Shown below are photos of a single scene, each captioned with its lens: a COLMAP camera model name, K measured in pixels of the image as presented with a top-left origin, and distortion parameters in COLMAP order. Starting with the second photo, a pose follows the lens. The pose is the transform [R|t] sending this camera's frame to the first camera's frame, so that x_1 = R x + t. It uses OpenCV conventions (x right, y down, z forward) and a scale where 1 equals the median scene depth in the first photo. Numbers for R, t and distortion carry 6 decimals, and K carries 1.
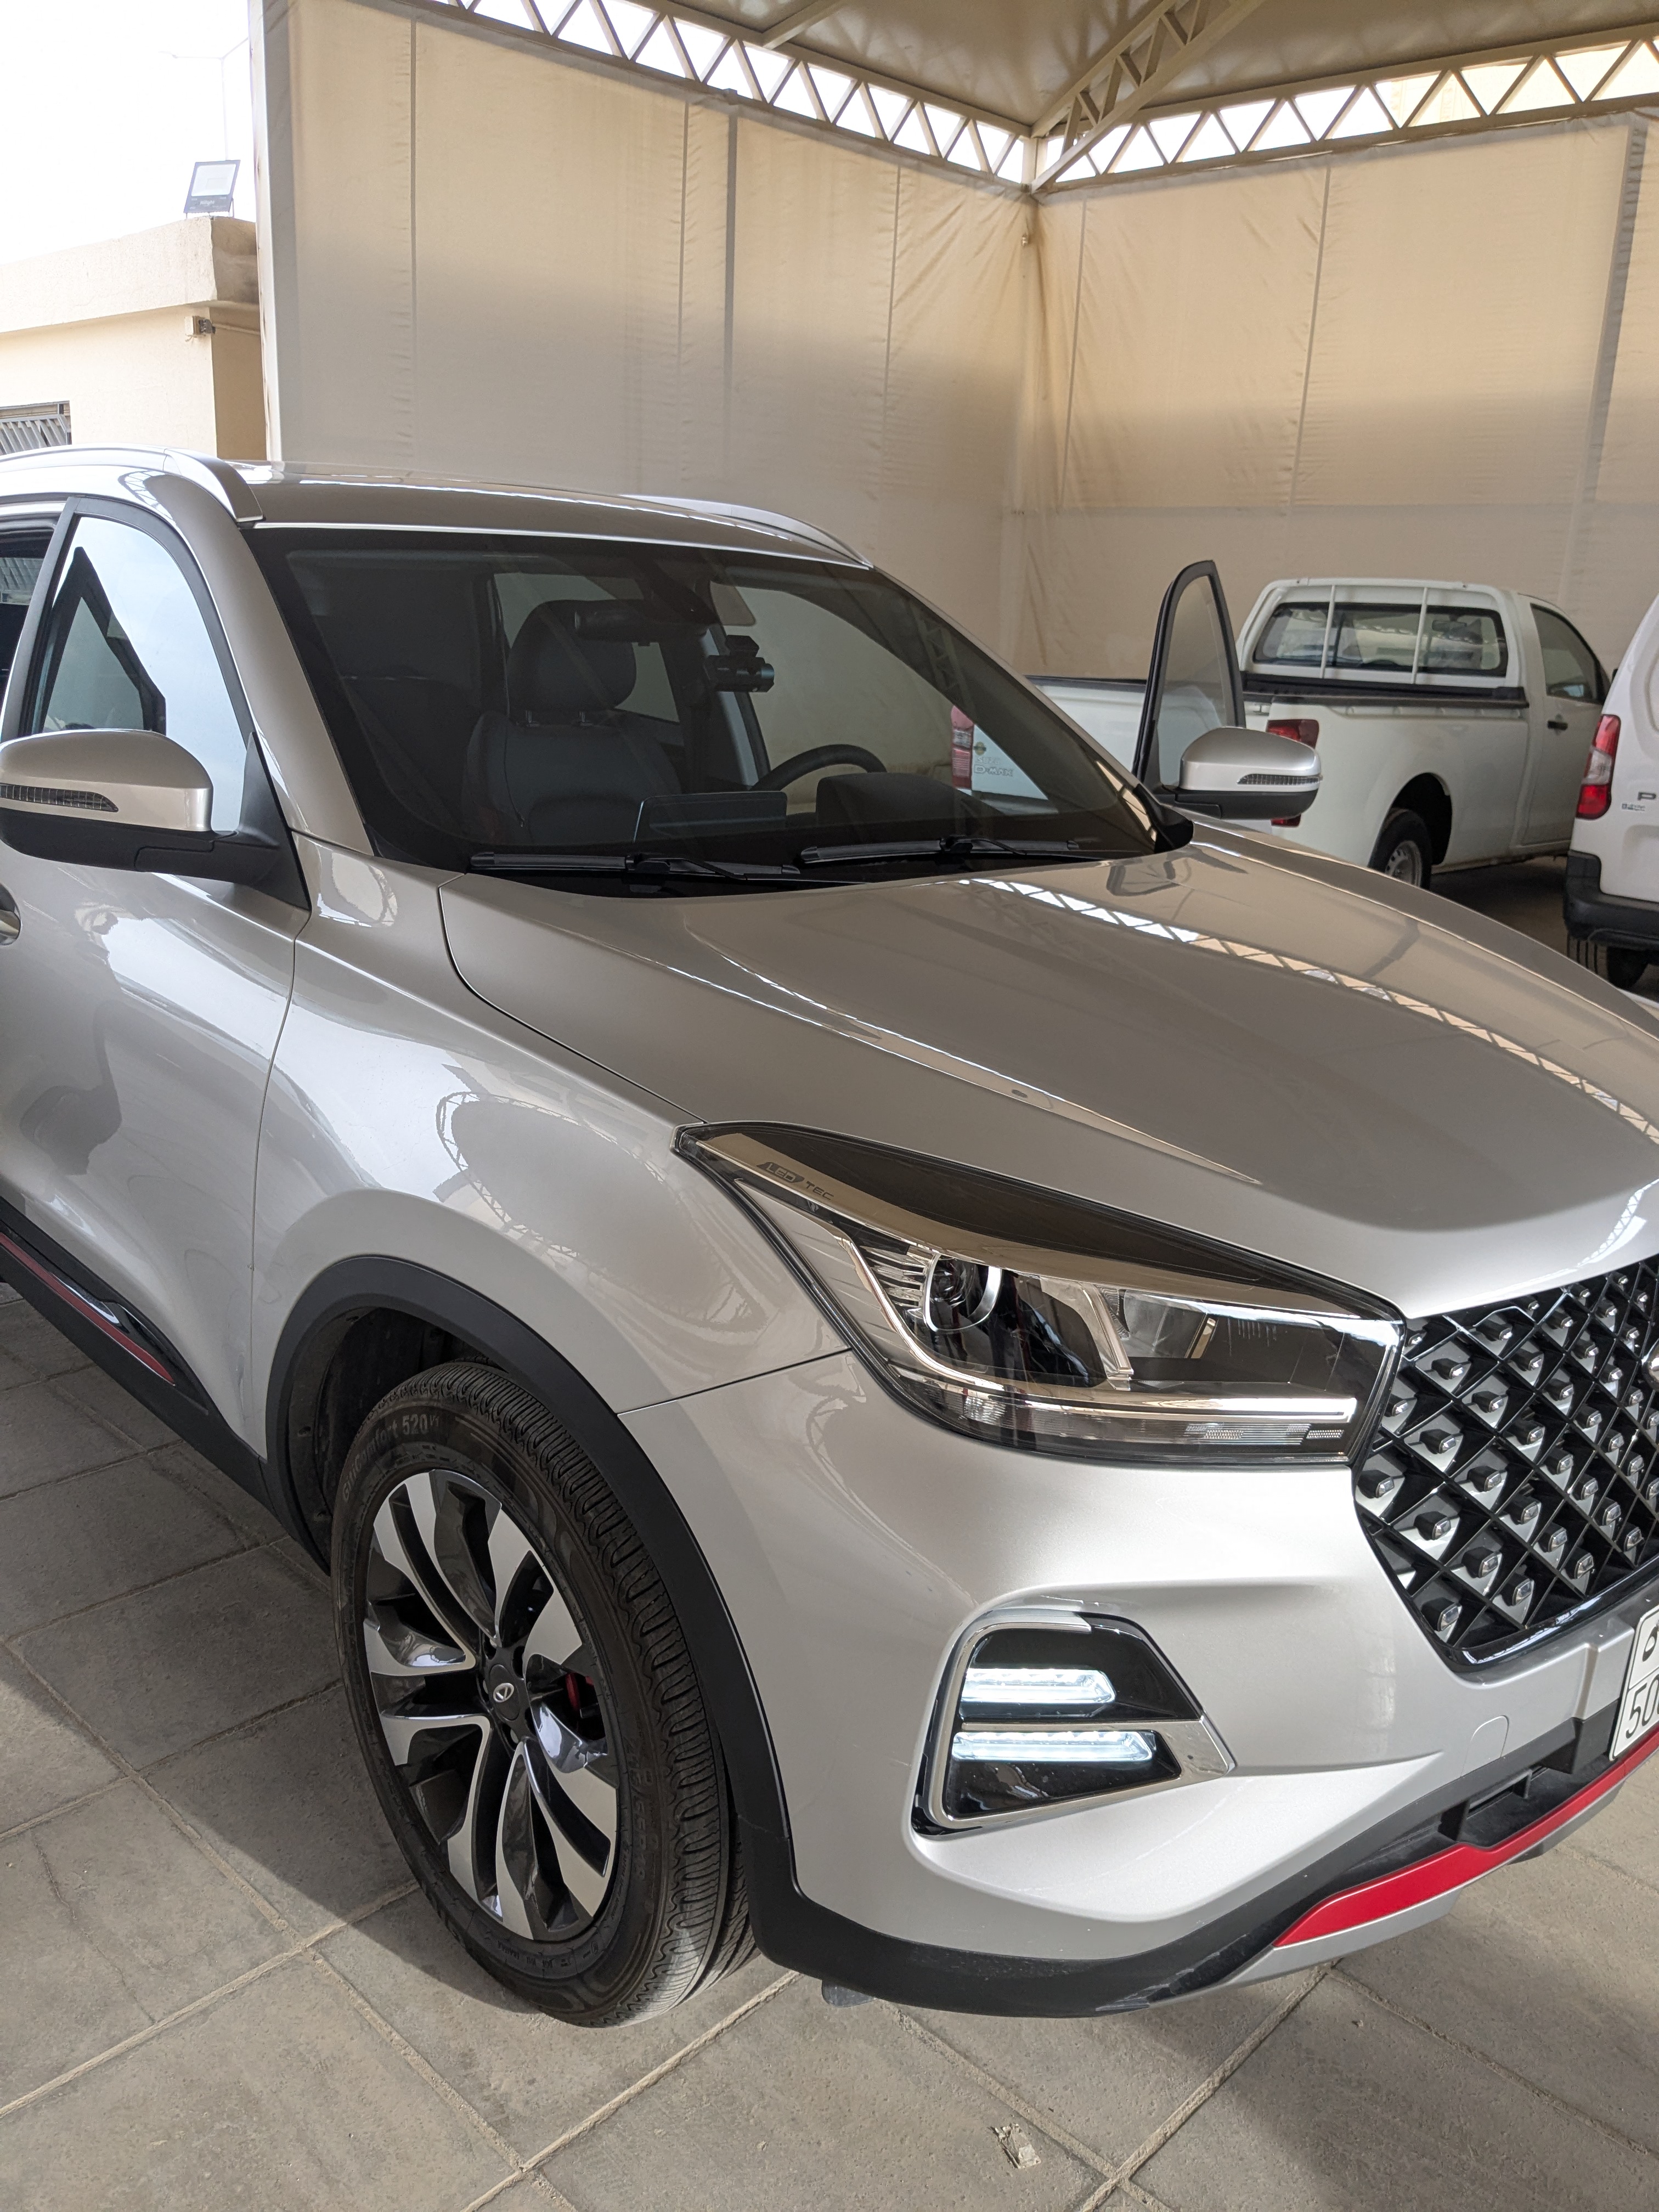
lens RADIAL K [[1778.7, 0, 829.5], [0, 1778.7, 1106.0], [0, 0, 1]] dist [0.040206, -0.091181]
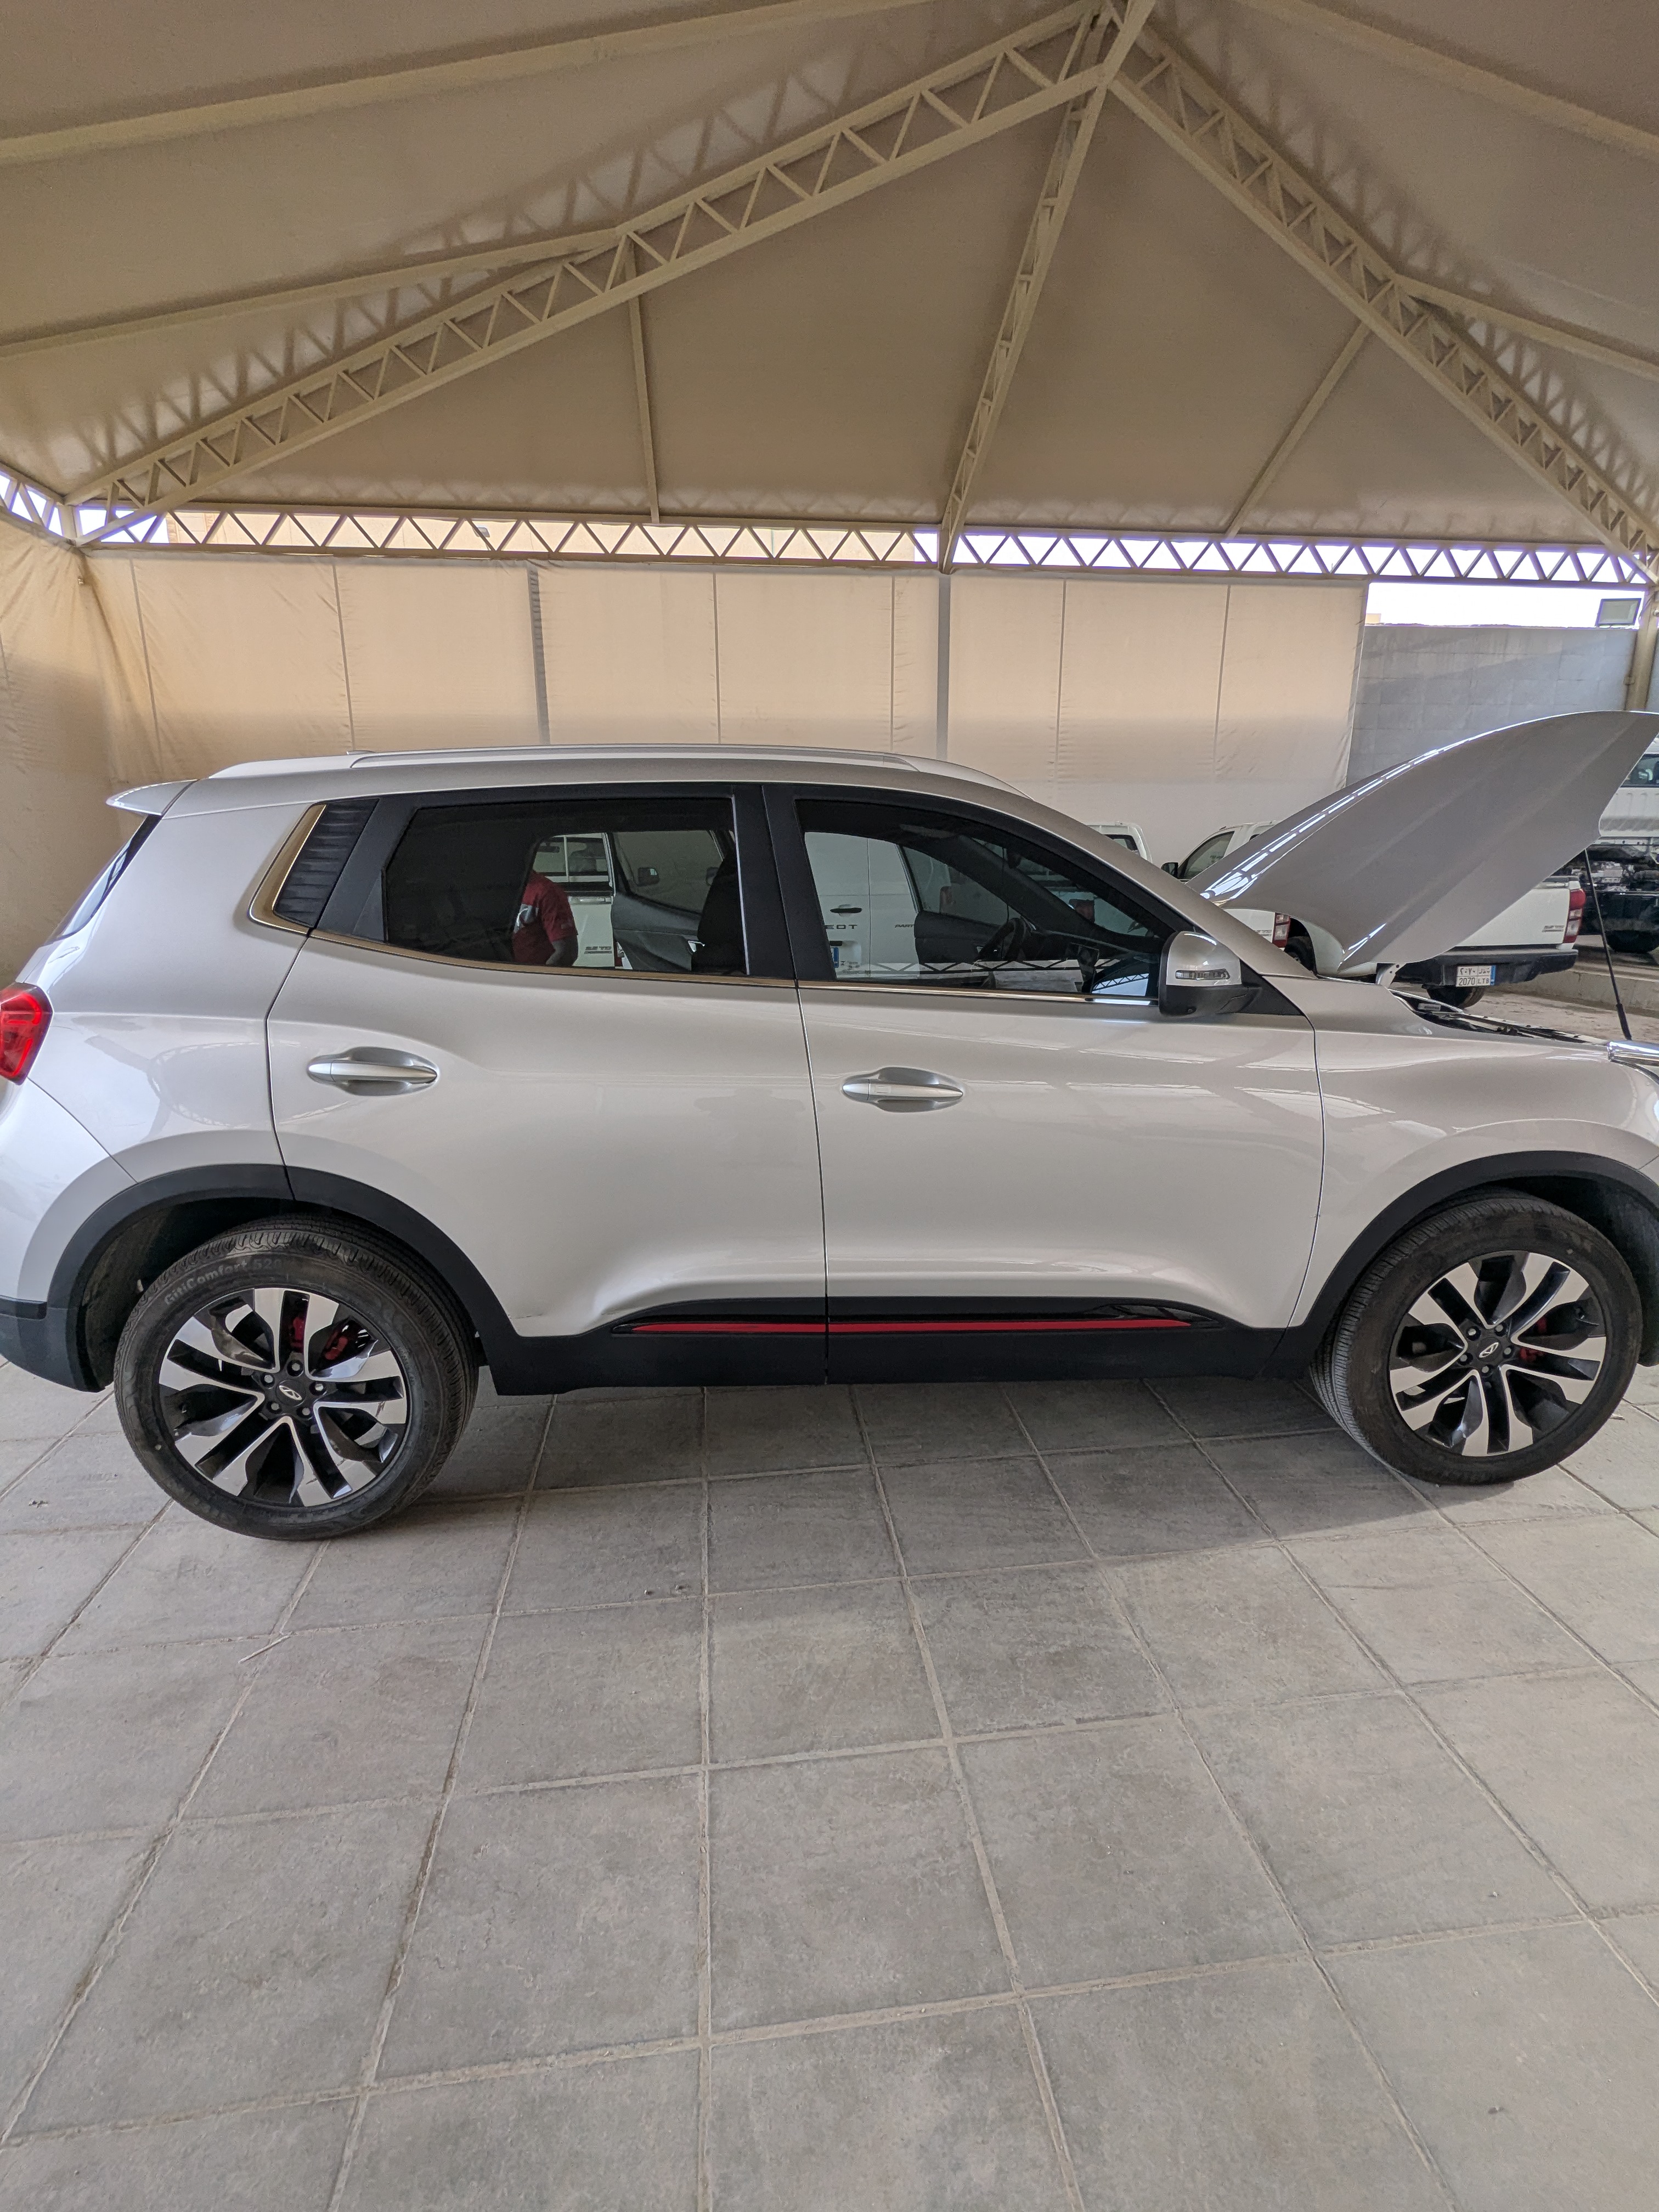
lens RADIAL K [[1027.9, 0, 873.4], [0, 1027.9, 1099.7], [0, 0, 1]] dist [0.001708, -0.000154]
pose [[0.612052, -0.233390, 0.755594, -0.234775], [0.247910, 0.963922, 0.096926, -0.040630], [-0.750955, 0.127995, 0.647830, 0.114353]]
